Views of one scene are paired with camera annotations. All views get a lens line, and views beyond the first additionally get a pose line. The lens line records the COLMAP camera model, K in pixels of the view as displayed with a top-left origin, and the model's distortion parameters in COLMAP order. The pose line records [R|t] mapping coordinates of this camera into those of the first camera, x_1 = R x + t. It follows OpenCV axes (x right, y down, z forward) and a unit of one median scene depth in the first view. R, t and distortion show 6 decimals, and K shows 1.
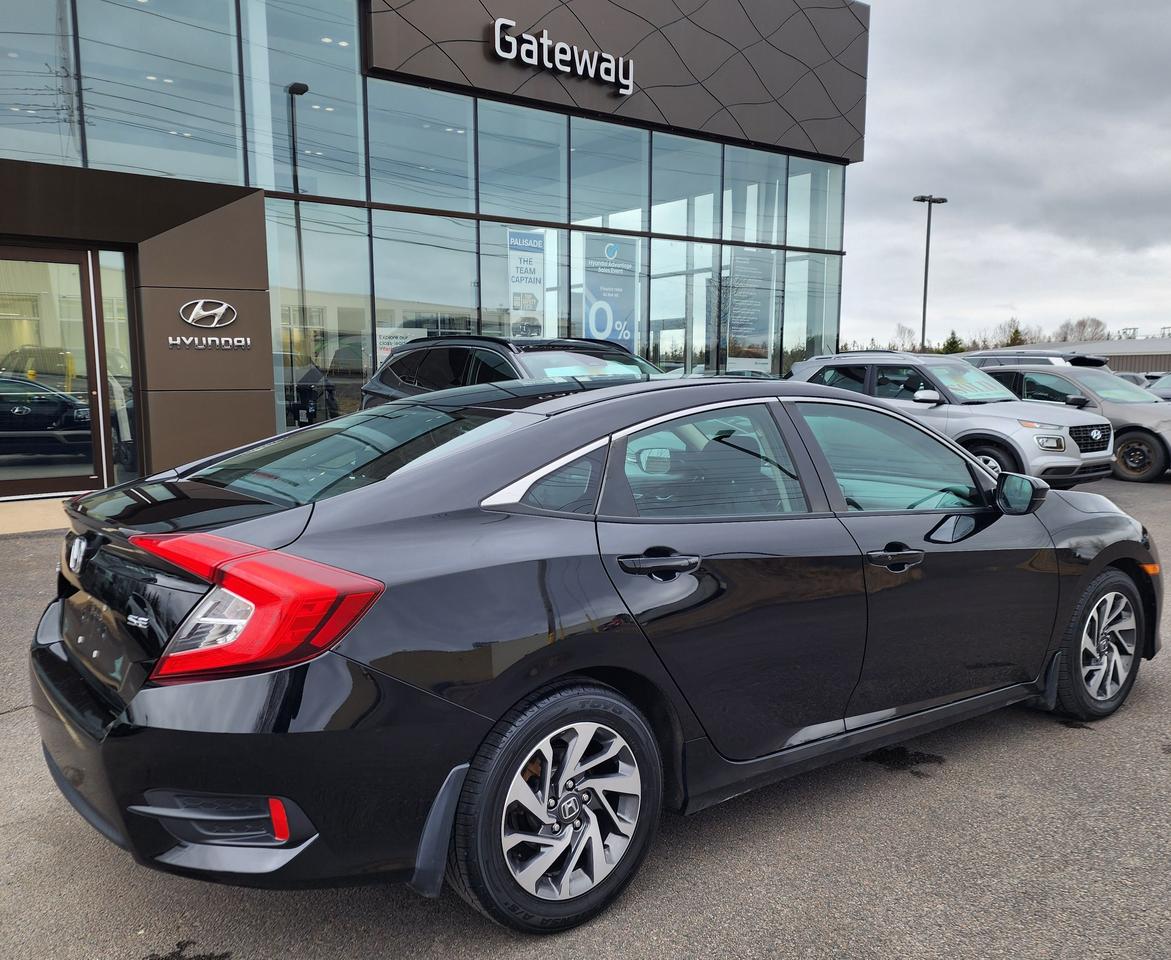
lens RADIAL K [[956.0, 0, 584.5], [0, 956.0, 484.3], [0, 0, 1]] dist [0.030384, -0.016493]
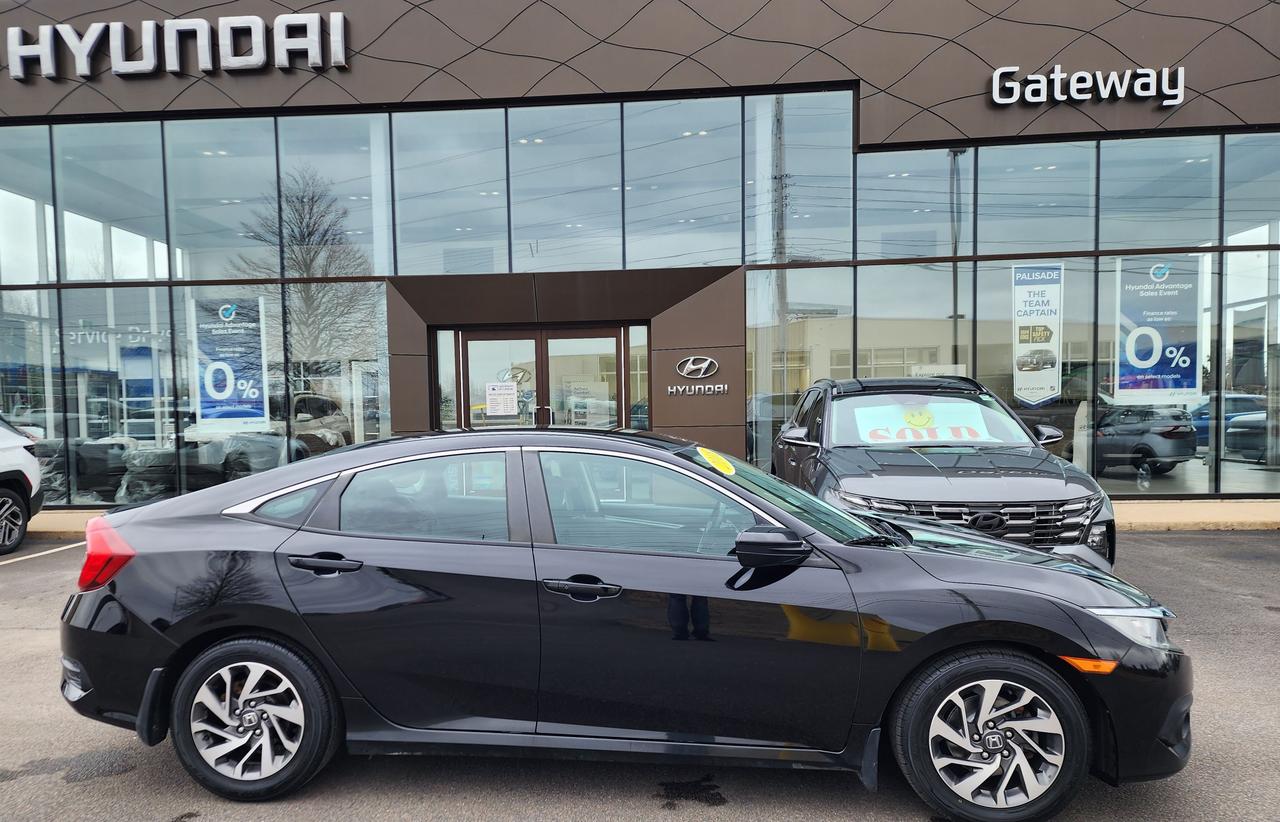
lens RADIAL K [[851.2, 0, 611.4], [0, 851.2, 457.0], [0, 0, 1]] dist [0.023890, -0.030657]
pose [[0.756878, 0.020869, -0.653223, 0.207929], [-0.057263, 0.997764, -0.034473, -0.009199], [0.651043, 0.063497, 0.756380, 0.054843]]
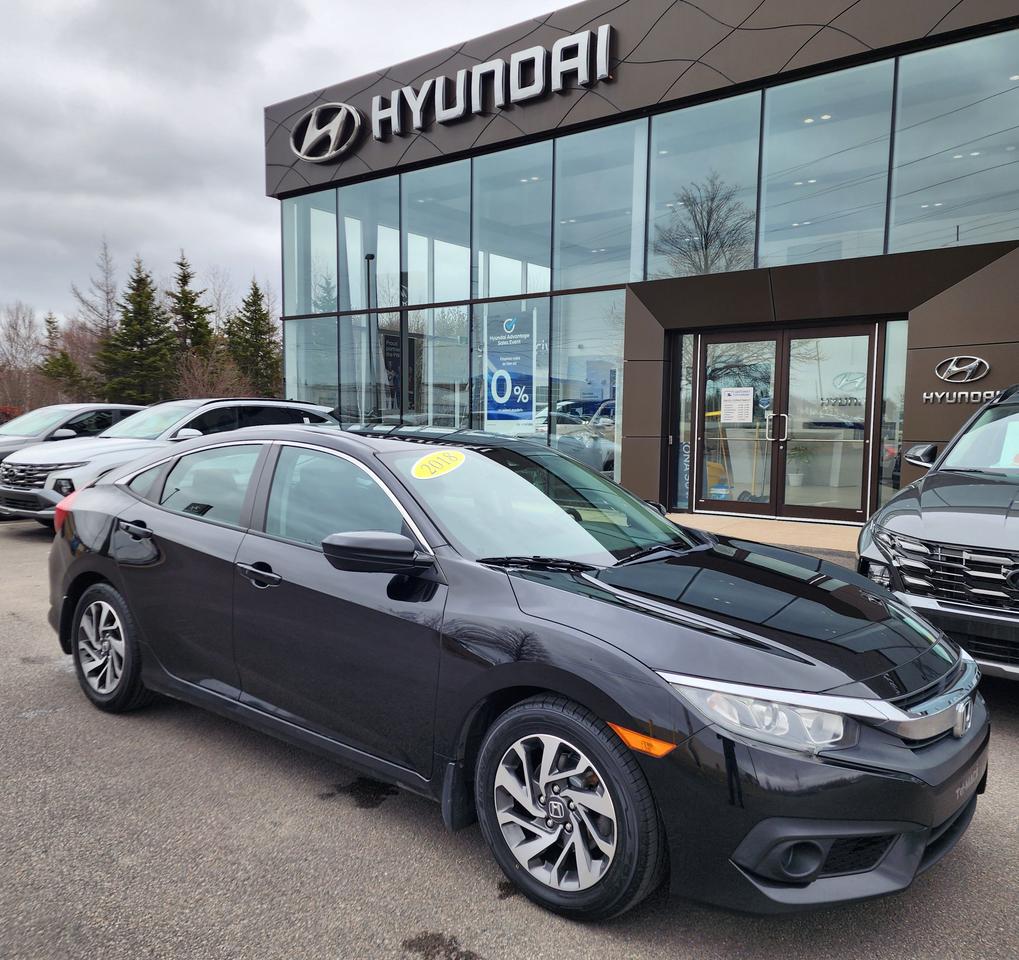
lens RADIAL K [[866.8, 0, 509.5], [0, 866.8, 487.4], [0, 0, 1]] dist [0.039948, -0.032795]
pose [[0.269823, 0.073722, -0.960084, 0.305398], [-0.116933, 0.992194, 0.043325, -0.024628], [0.955784, 0.100576, 0.276337, 0.206494]]
